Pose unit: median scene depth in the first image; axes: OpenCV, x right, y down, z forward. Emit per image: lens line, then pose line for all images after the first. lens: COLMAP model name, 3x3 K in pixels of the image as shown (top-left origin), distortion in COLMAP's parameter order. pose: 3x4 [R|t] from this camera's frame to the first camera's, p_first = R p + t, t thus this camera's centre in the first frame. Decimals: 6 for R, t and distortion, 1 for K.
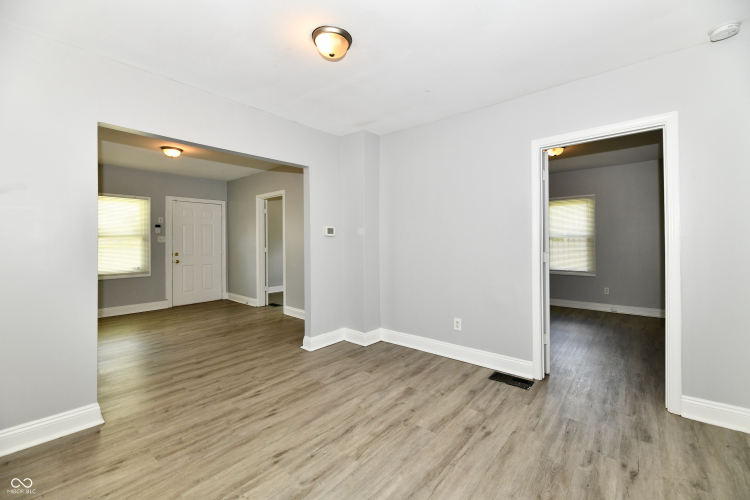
lens RADIAL K [[308.2, 0, 379.4], [0, 308.2, 241.2], [0, 0, 1]] dist [-0.002808, -0.001454]
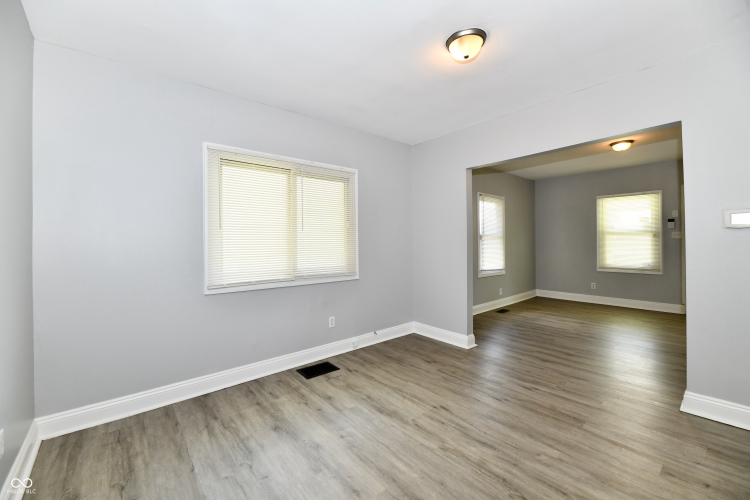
lens RADIAL K [[308.2, 0, 379.4], [0, 308.2, 241.2], [0, 0, 1]] dist [-0.002808, -0.001454]
pose [[-0.156924, 0.006686, -0.987588, 0.831854], [0.011918, 0.999917, 0.004876, -0.006605], [0.987539, -0.011005, -0.156990, 0.806773]]
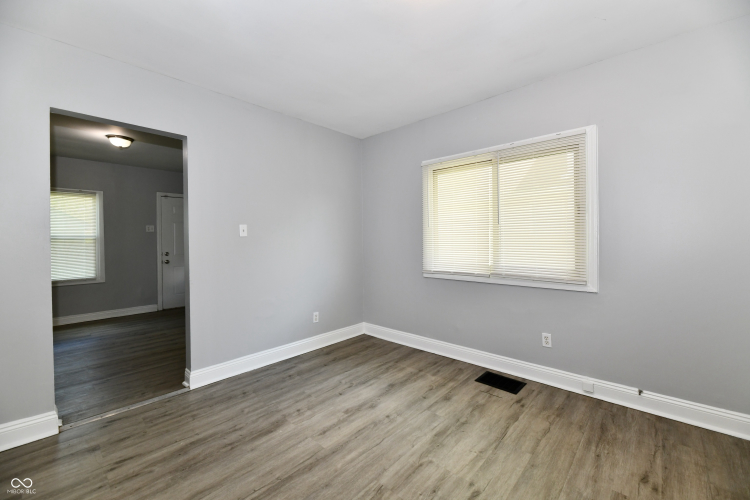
lens RADIAL K [[308.2, 0, 379.4], [0, 308.2, 241.2], [0, 0, 1]] dist [-0.002808, -0.001454]
pose [[-0.998994, 0.019230, 0.040500, -0.097281], [0.019447, 0.999799, 0.004967, 0.003192], [-0.040396, 0.005750, -0.999167, 1.563812]]
